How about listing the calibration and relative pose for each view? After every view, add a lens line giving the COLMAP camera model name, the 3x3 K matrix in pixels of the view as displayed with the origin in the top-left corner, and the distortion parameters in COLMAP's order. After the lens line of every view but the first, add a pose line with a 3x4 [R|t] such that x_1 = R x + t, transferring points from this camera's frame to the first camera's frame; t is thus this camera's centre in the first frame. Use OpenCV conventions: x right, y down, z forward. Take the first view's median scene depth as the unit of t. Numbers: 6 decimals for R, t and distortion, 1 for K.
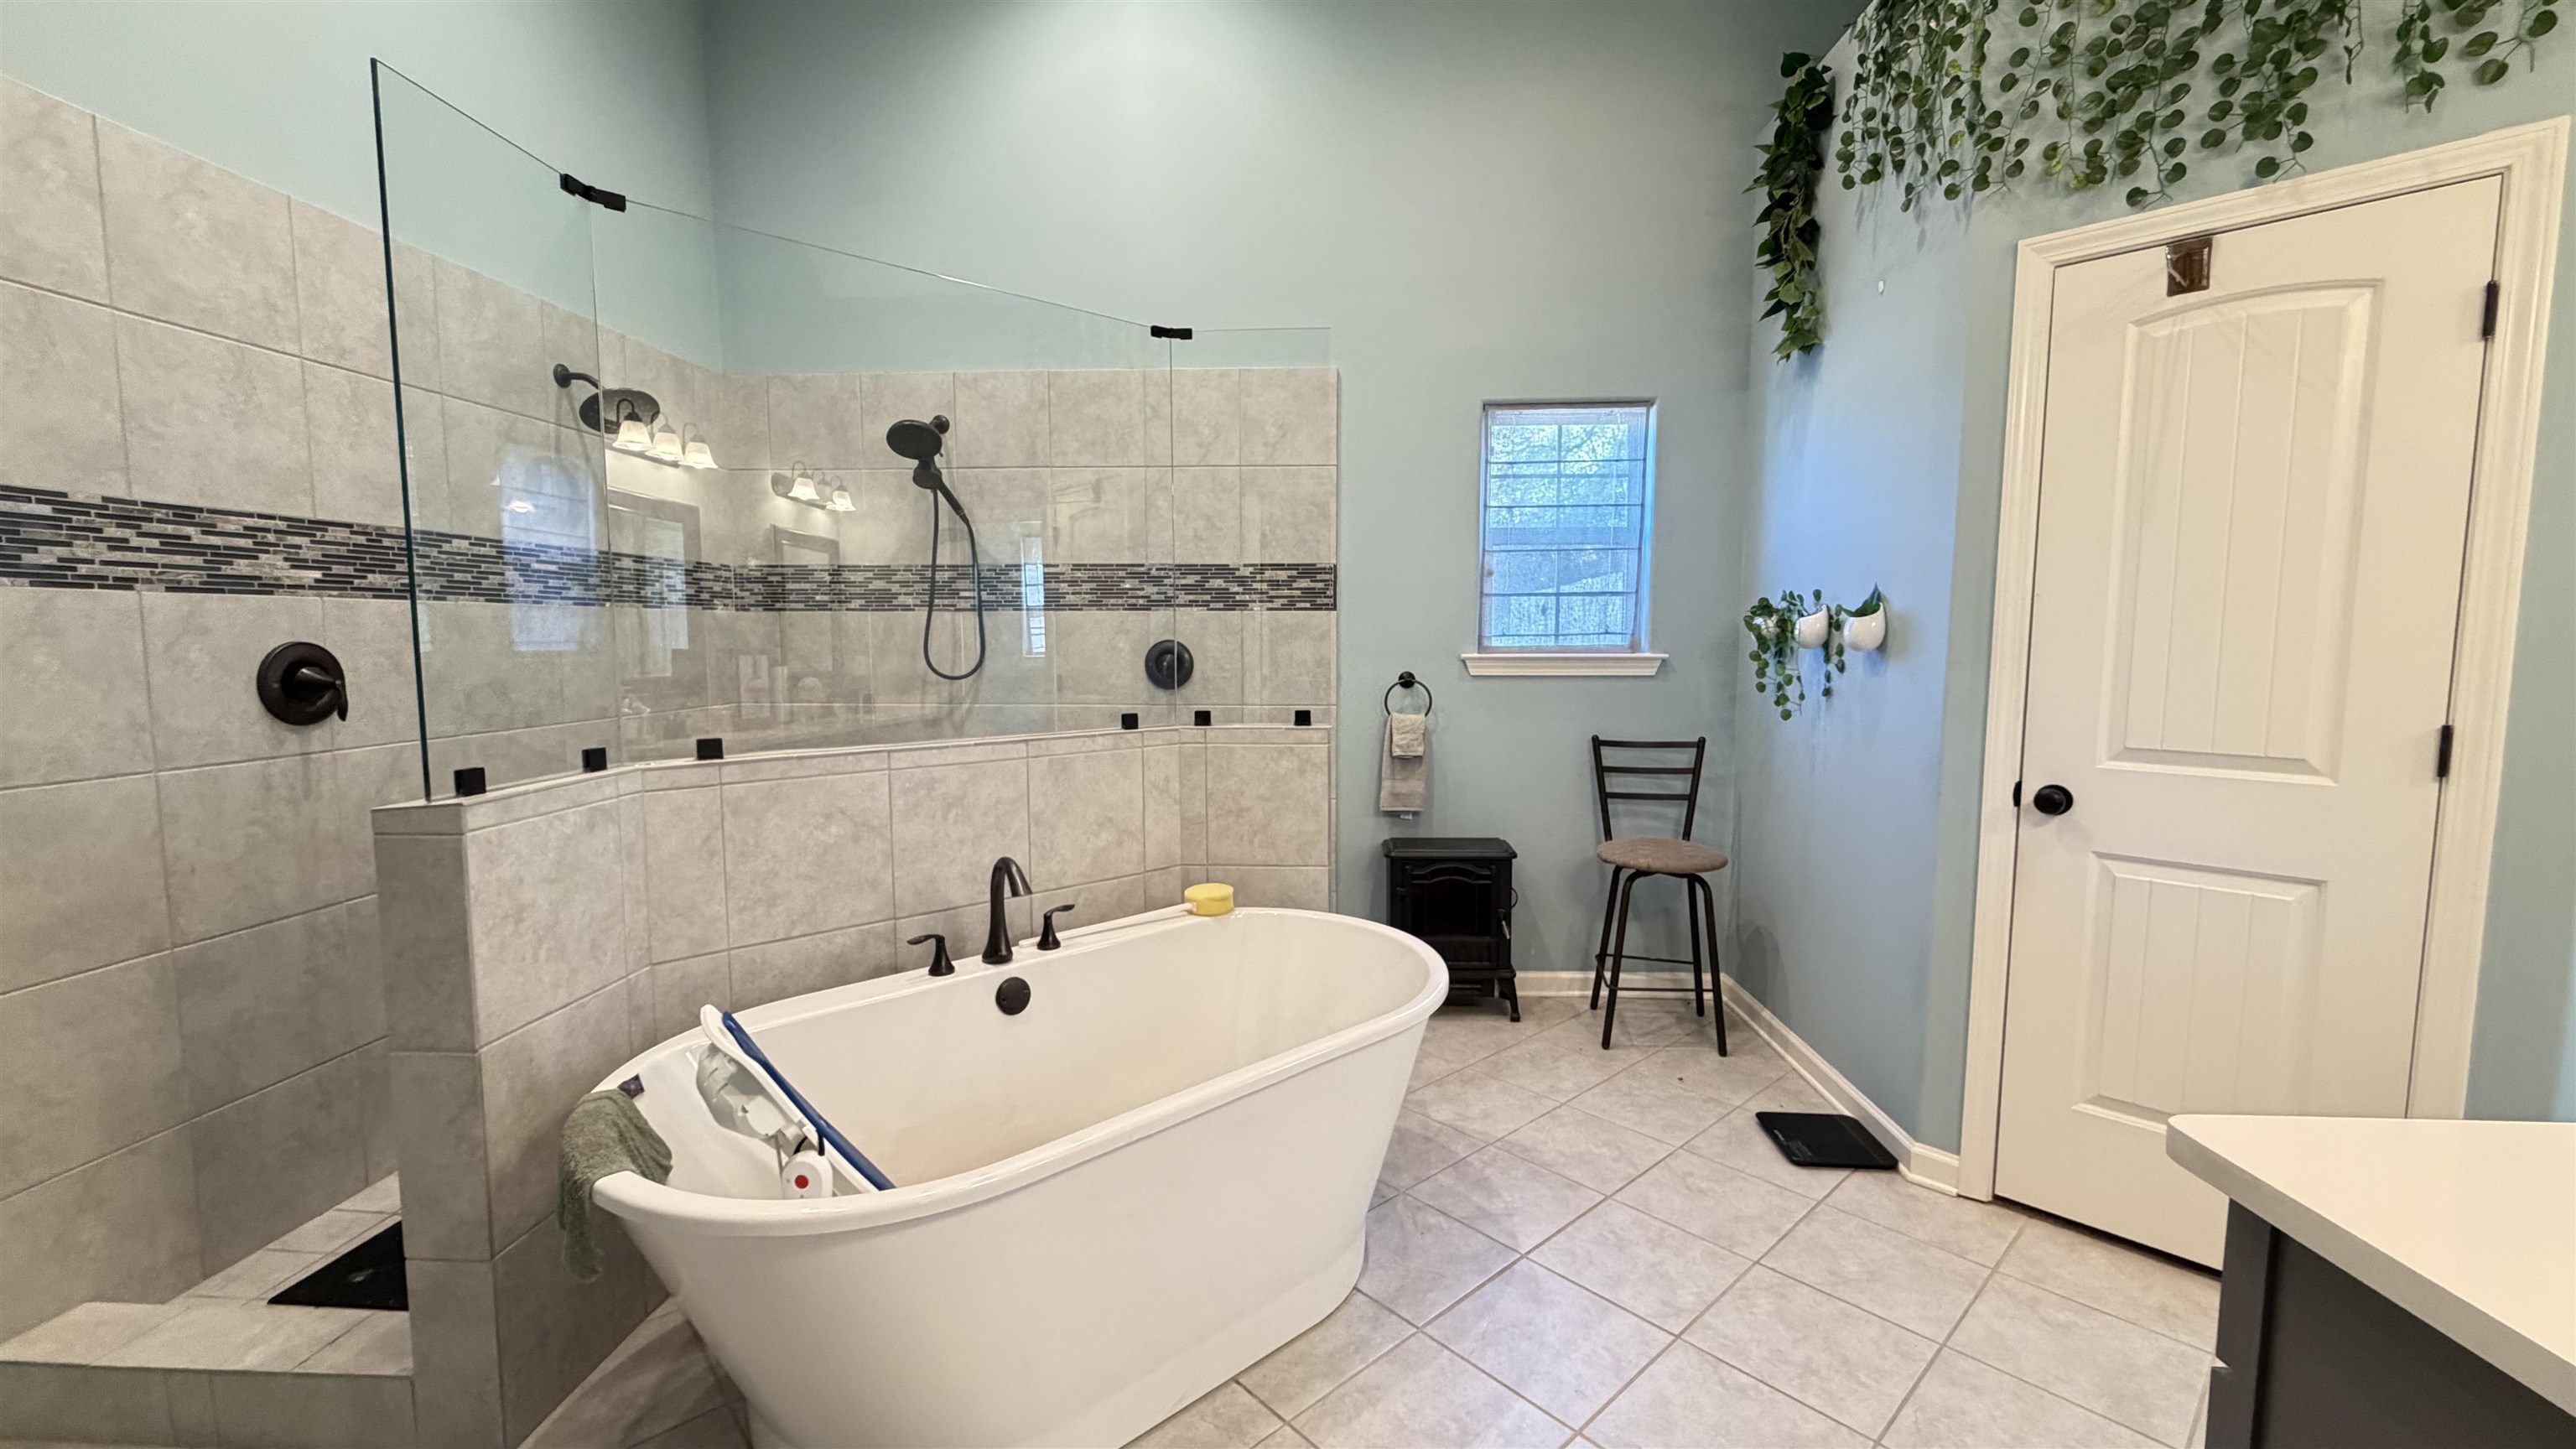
lens RADIAL K [[1028.2, 0, 1281.7], [0, 1028.2, 724.9], [0, 0, 1]] dist [-0.000013, -0.000047]
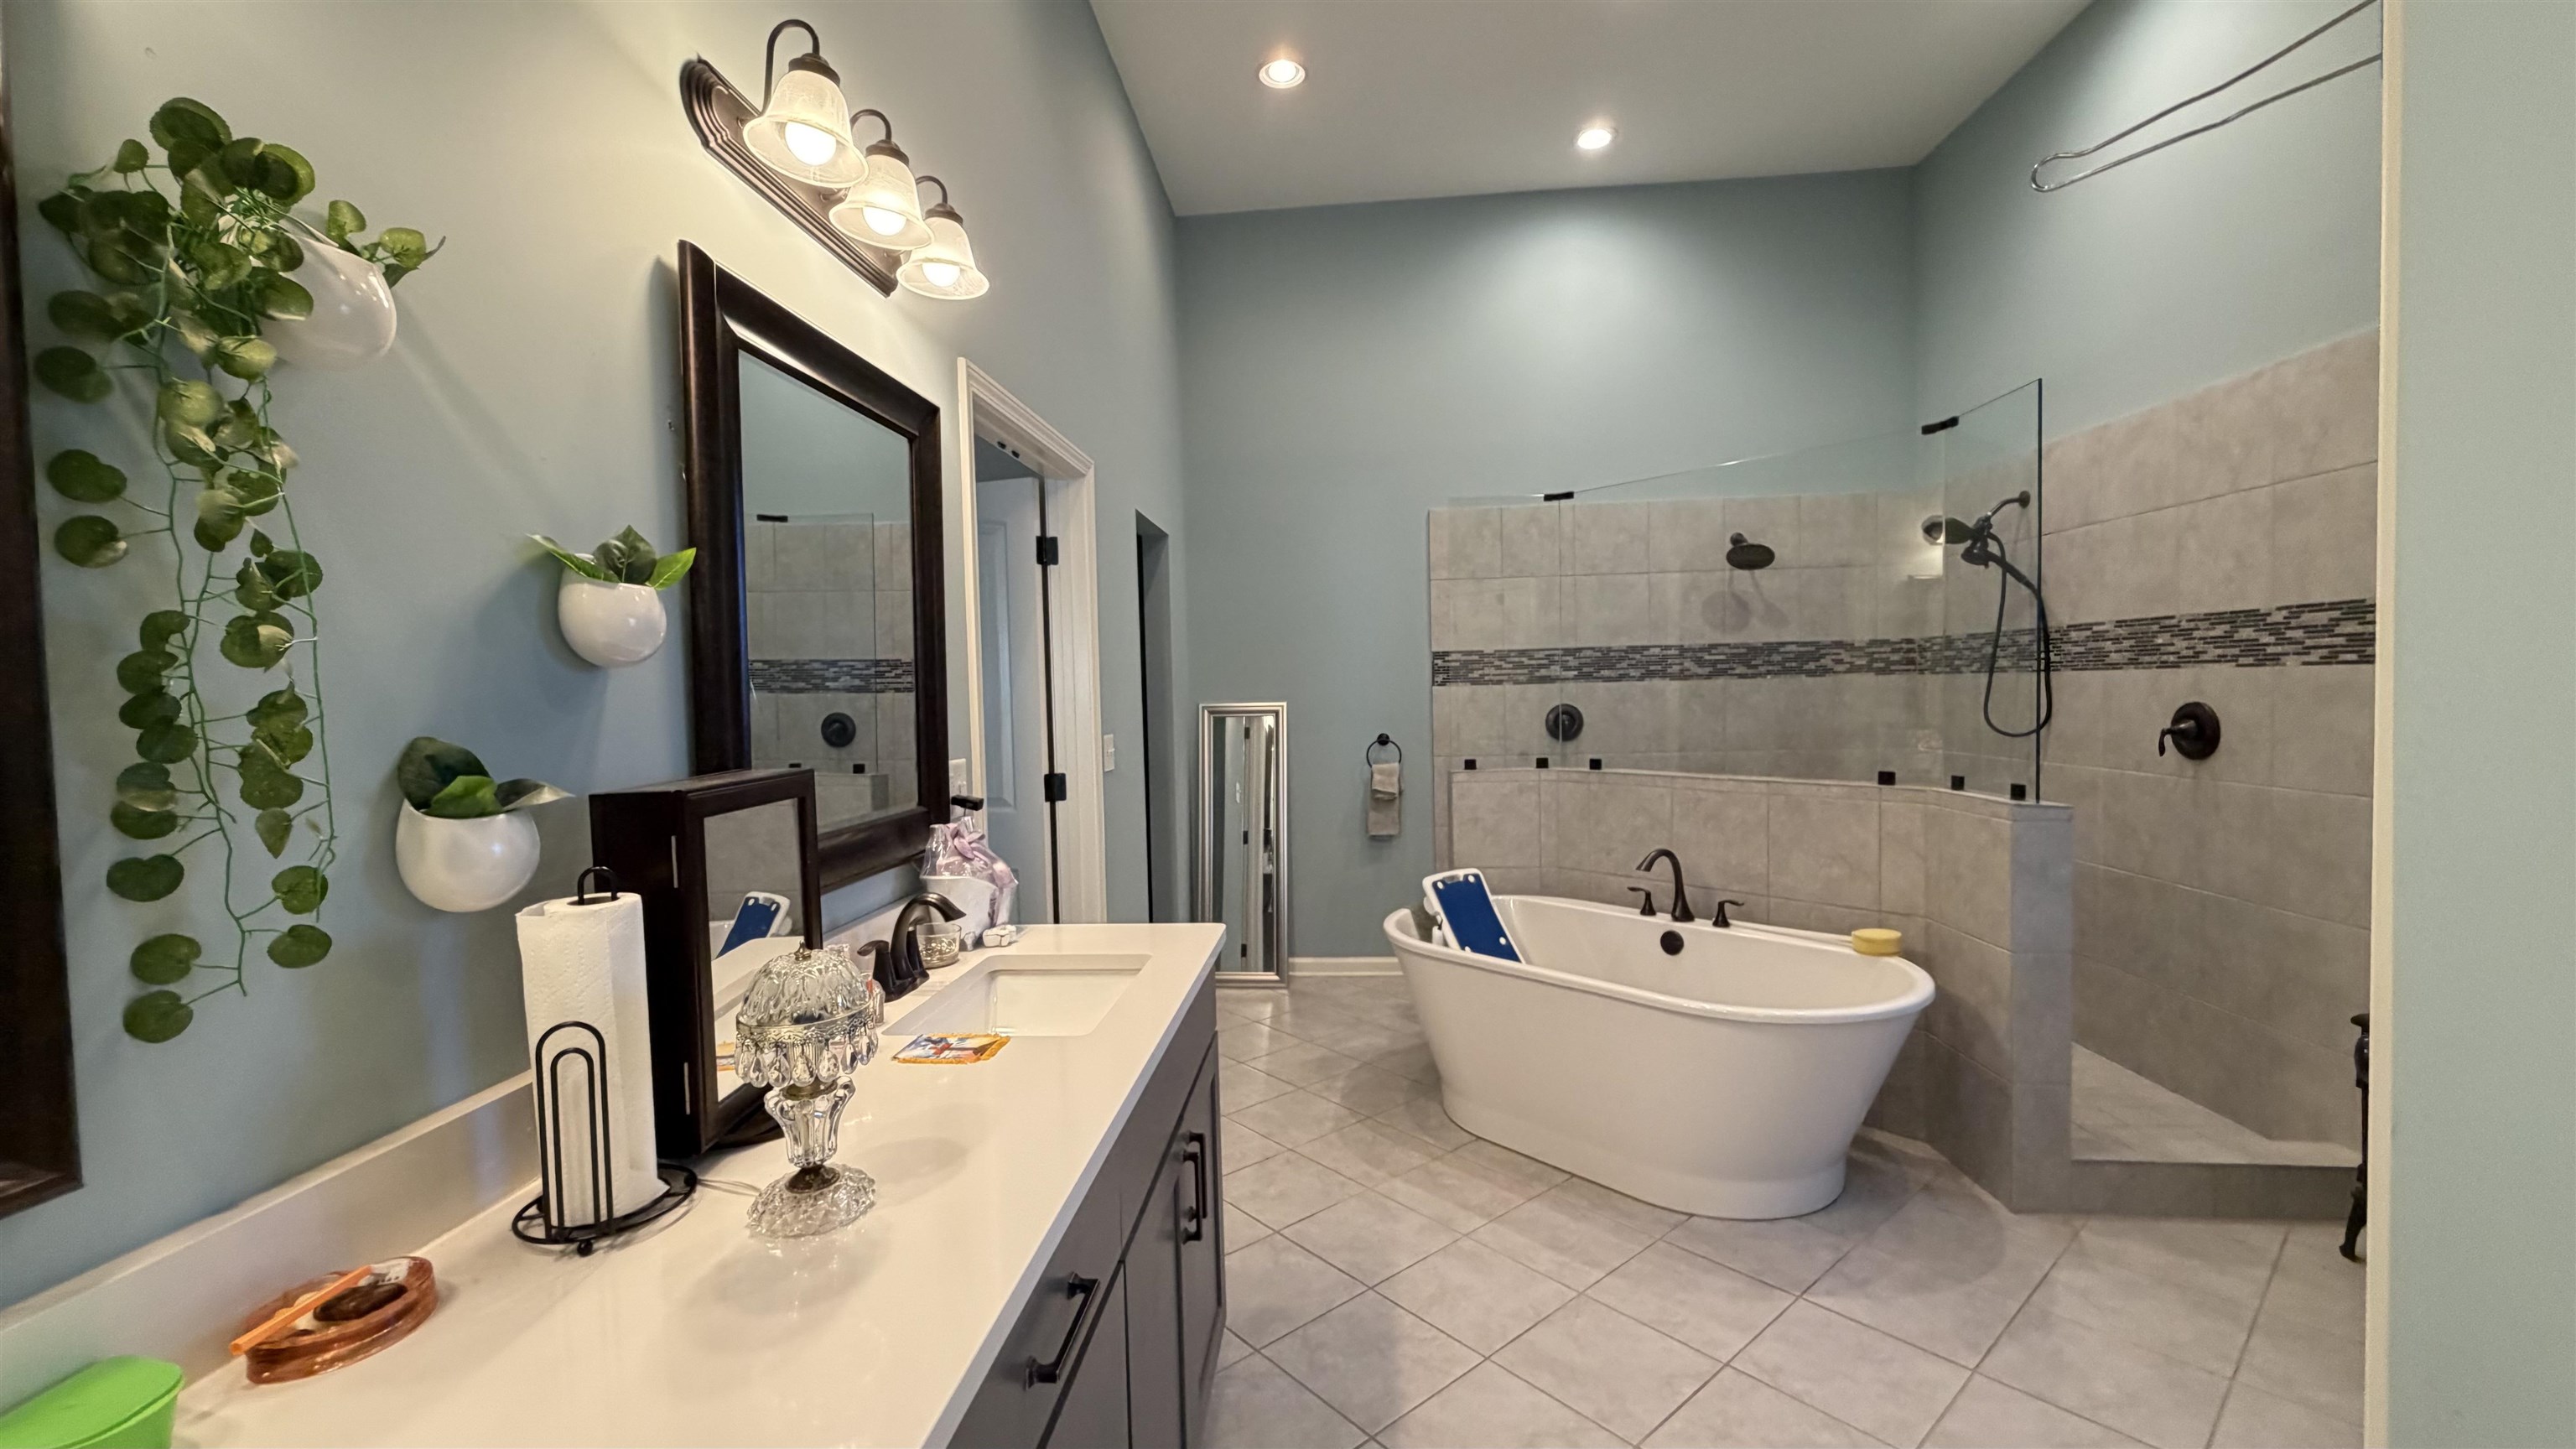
lens RADIAL K [[1028.2, 0, 1281.7], [0, 1028.2, 724.9], [0, 0, 1]] dist [-0.000013, -0.000047]
pose [[-0.031235, 0.035194, -0.998892, 1.440394], [-0.065123, 0.997185, 0.037170, -0.087149], [0.997388, 0.066212, -0.028855, 0.509510]]
